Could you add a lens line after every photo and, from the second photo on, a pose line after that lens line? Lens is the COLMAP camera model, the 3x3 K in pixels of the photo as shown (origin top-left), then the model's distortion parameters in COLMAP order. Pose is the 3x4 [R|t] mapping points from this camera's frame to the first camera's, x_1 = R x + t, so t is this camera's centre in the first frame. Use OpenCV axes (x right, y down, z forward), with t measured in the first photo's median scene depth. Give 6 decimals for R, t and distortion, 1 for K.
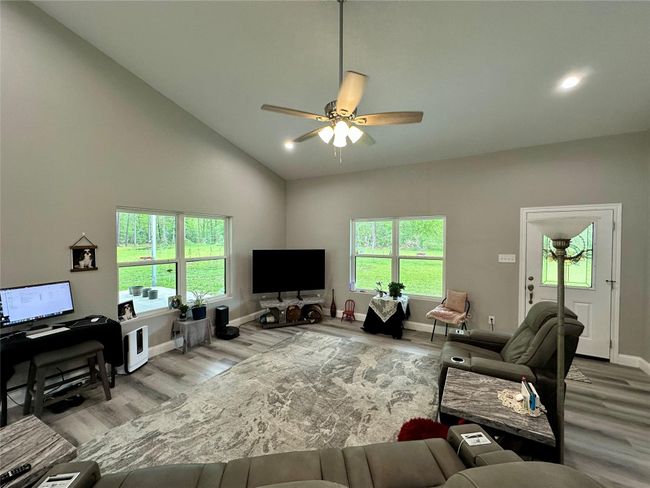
lens RADIAL K [[258.8, 0, 325.0], [0, 258.8, 244.0], [0, 0, 1]] dist [-0.001104, 0.000550]
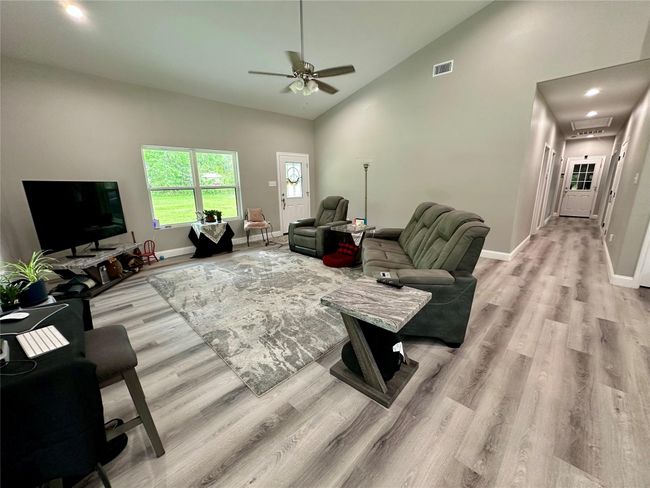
lens RADIAL K [[258.8, 0, 325.0], [0, 258.8, 244.0], [0, 0, 1]] dist [-0.001104, 0.000550]
pose [[0.248991, -0.229744, 0.940862, -0.958123], [0.038278, 0.973033, 0.227469, 0.077926], [-0.967749, -0.020624, 0.251070, 0.314634]]
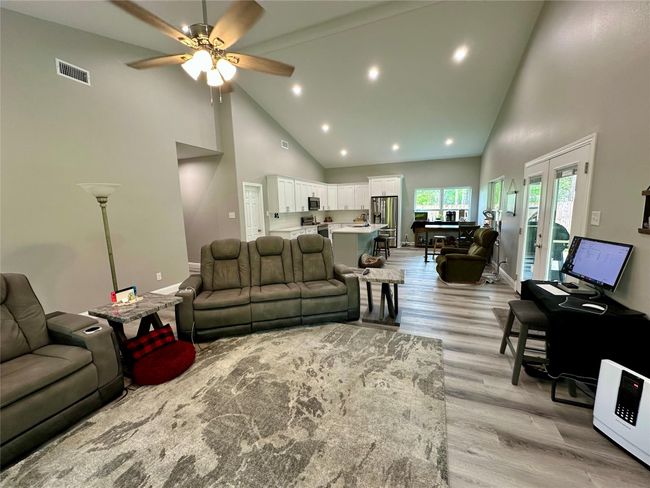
lens RADIAL K [[258.8, 0, 325.0], [0, 258.8, 244.0], [0, 0, 1]] dist [-0.001104, 0.000550]
pose [[-0.991236, 0.040108, -0.125865, -0.121836], [0.018610, 0.985689, 0.167542, 0.013366], [0.130783, 0.163731, -0.977797, 1.275885]]
